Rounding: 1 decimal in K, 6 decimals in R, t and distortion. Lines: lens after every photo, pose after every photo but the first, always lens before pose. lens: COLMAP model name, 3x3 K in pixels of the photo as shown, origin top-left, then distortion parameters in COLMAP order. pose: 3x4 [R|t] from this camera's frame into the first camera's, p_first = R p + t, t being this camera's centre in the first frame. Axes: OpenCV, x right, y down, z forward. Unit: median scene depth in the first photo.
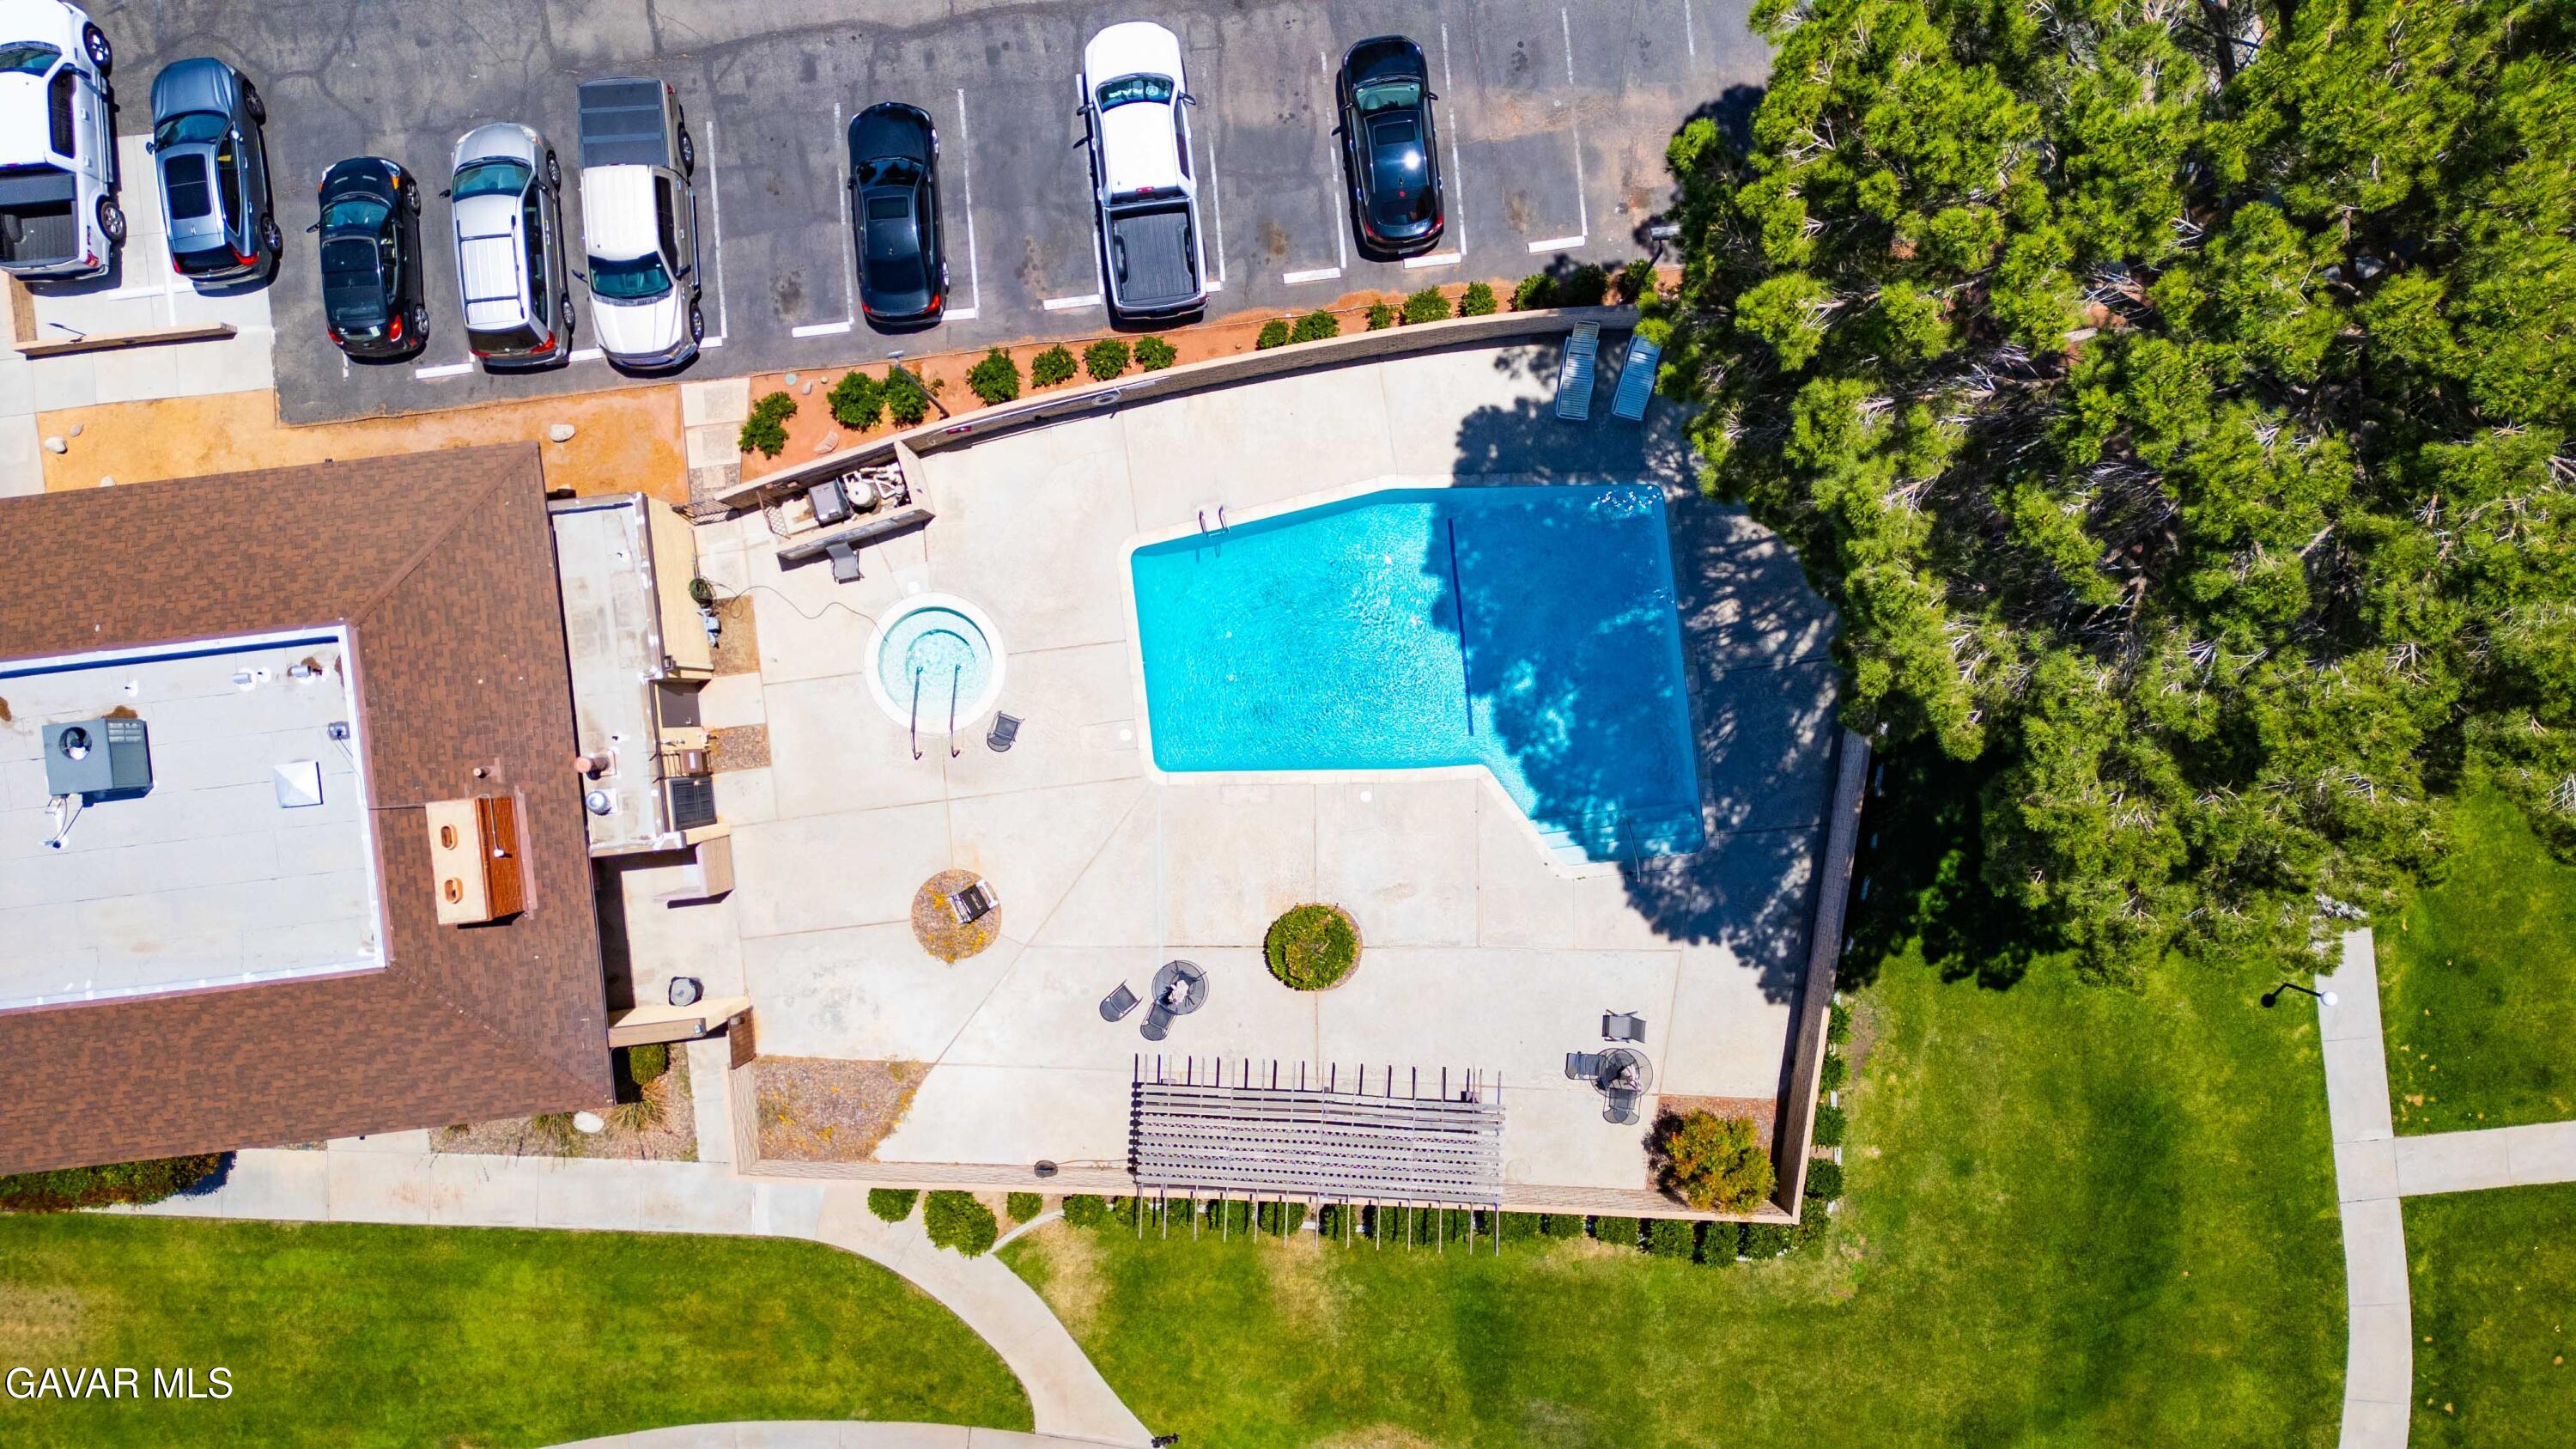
lens RADIAL K [[2012.0, 0, 1282.6], [0, 2012.0, 739.0], [0, 0, 1]] dist [0.051200, -0.030741]
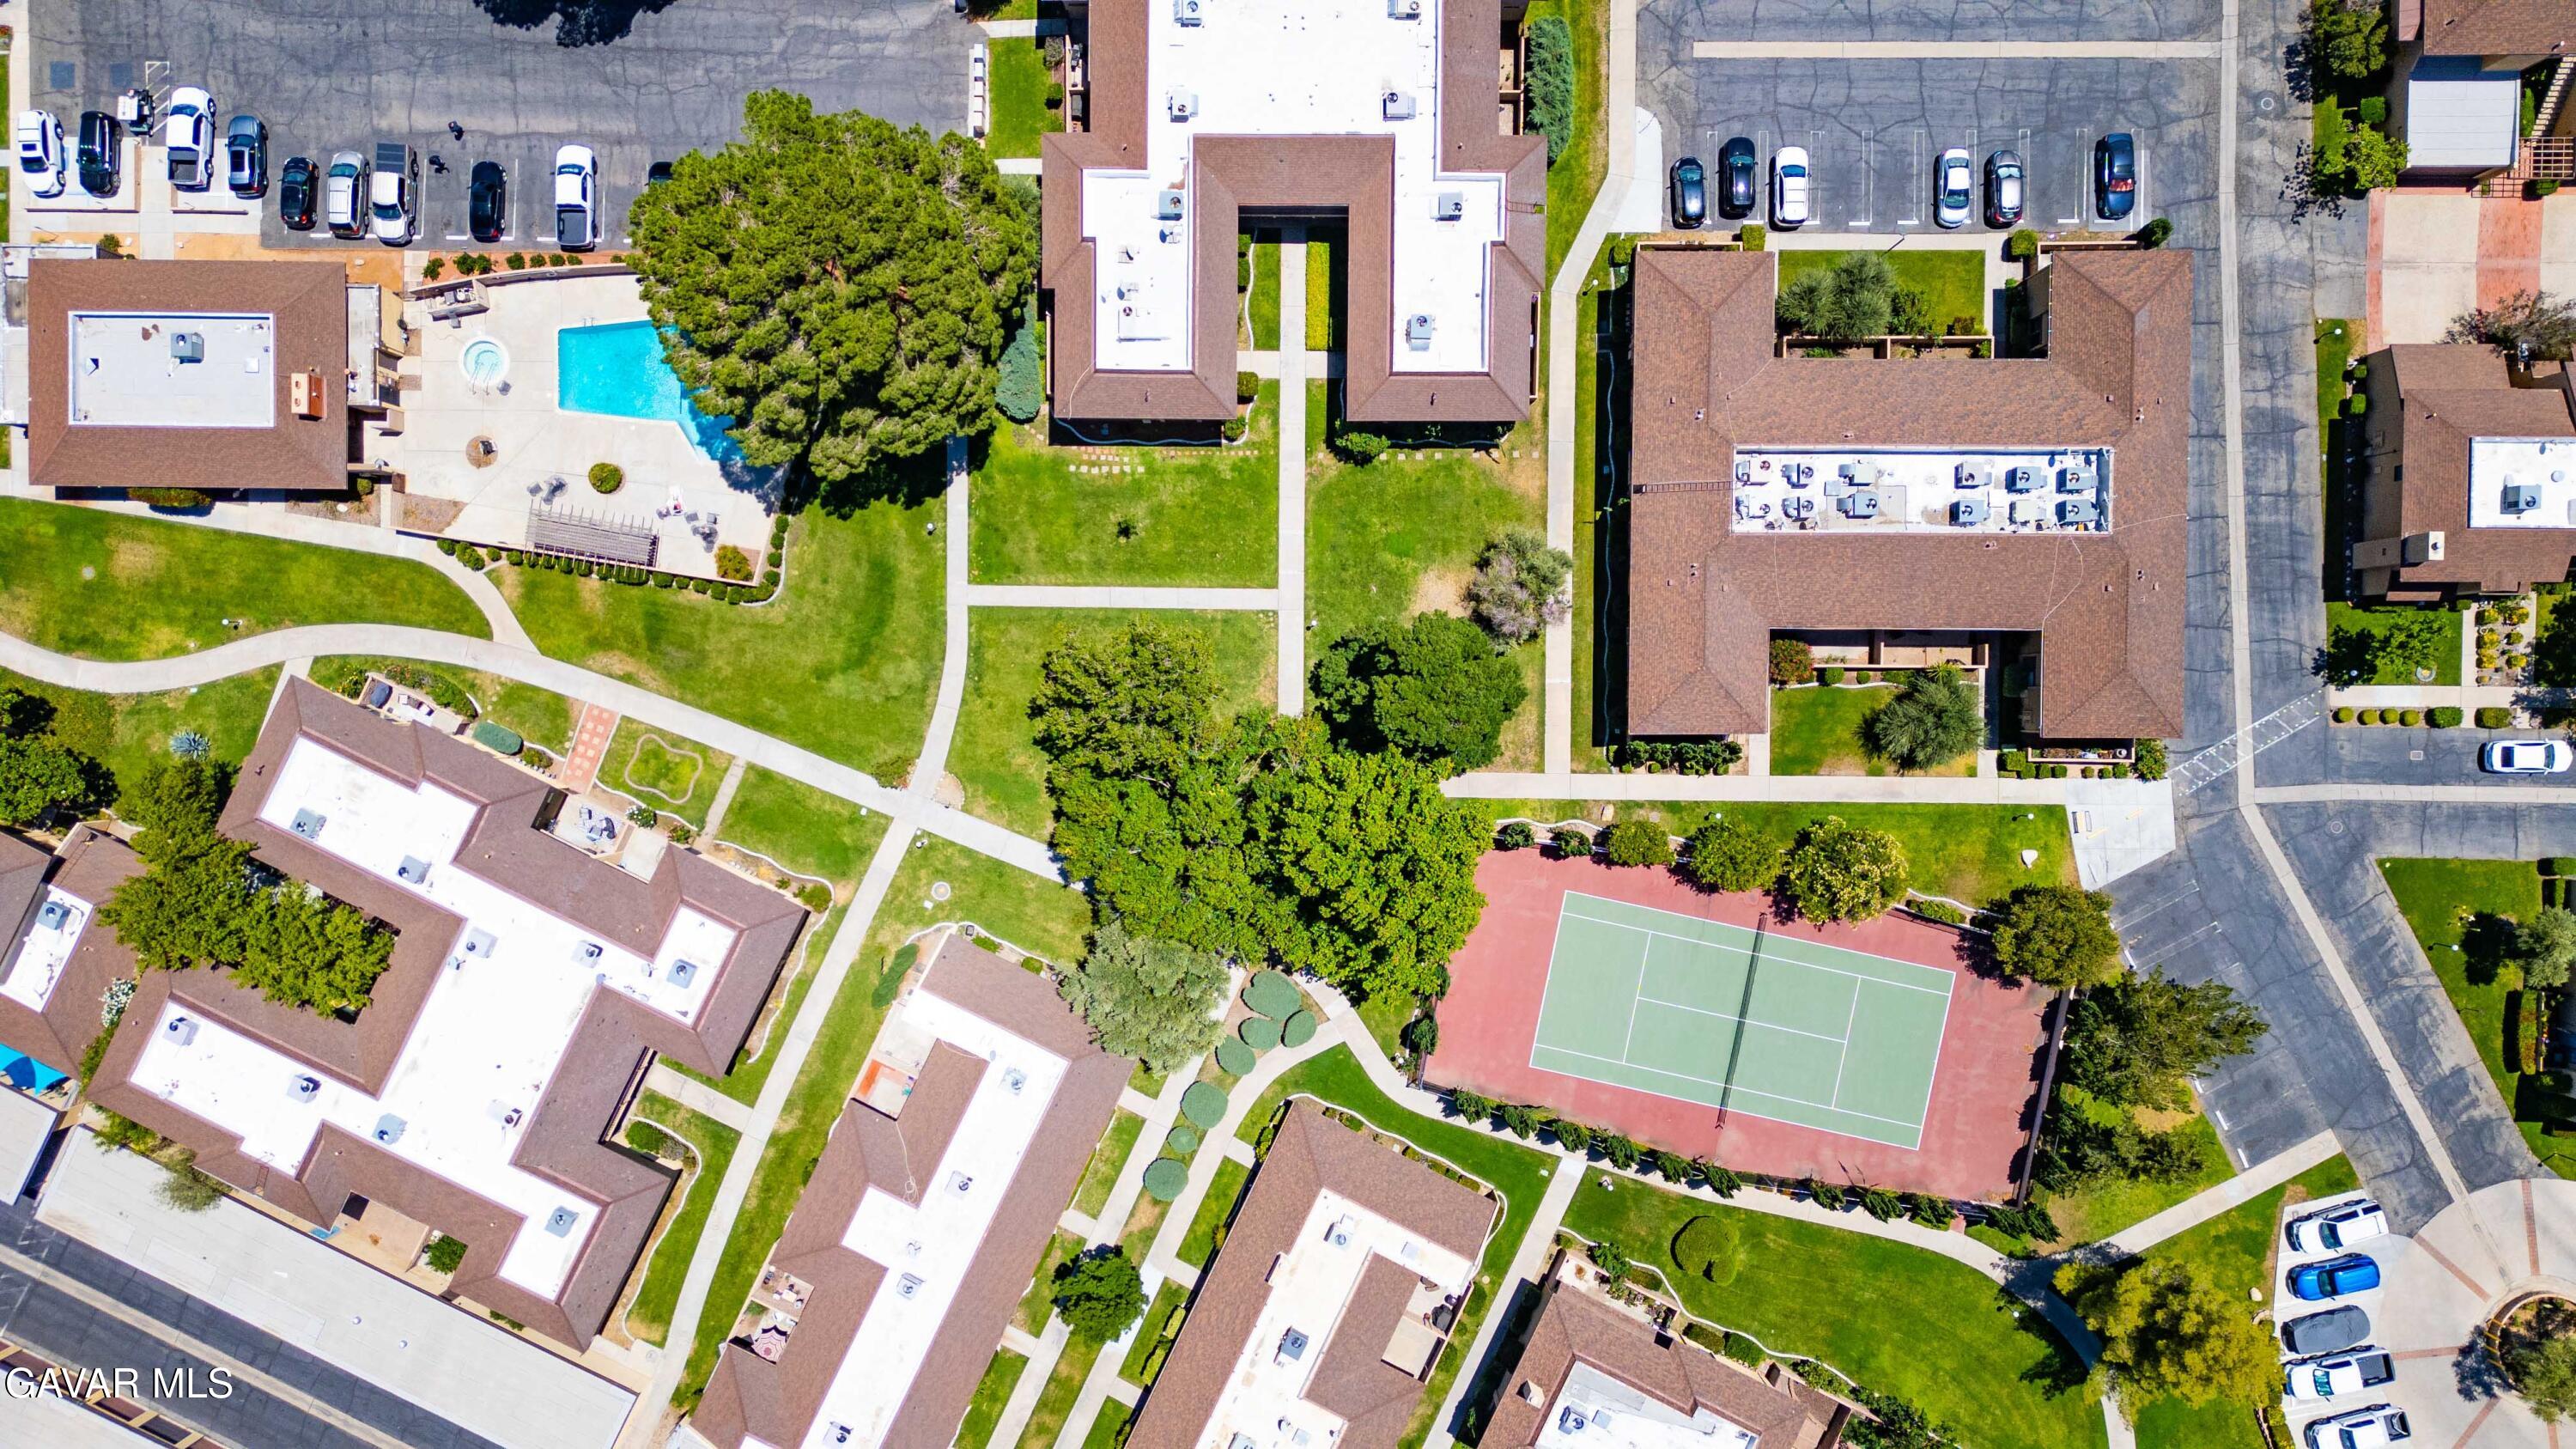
lens RADIAL K [[2012.0, 0, 1287.6], [0, 2012.0, 720.2], [0, 0, 1]] dist [0.051200, -0.030741]
pose [[0.992704, 0.119823, 0.013449, 0.974398], [-0.119909, 0.992768, 0.005772, 0.313607], [-0.012660, -0.007343, 0.999893, -1.871982]]
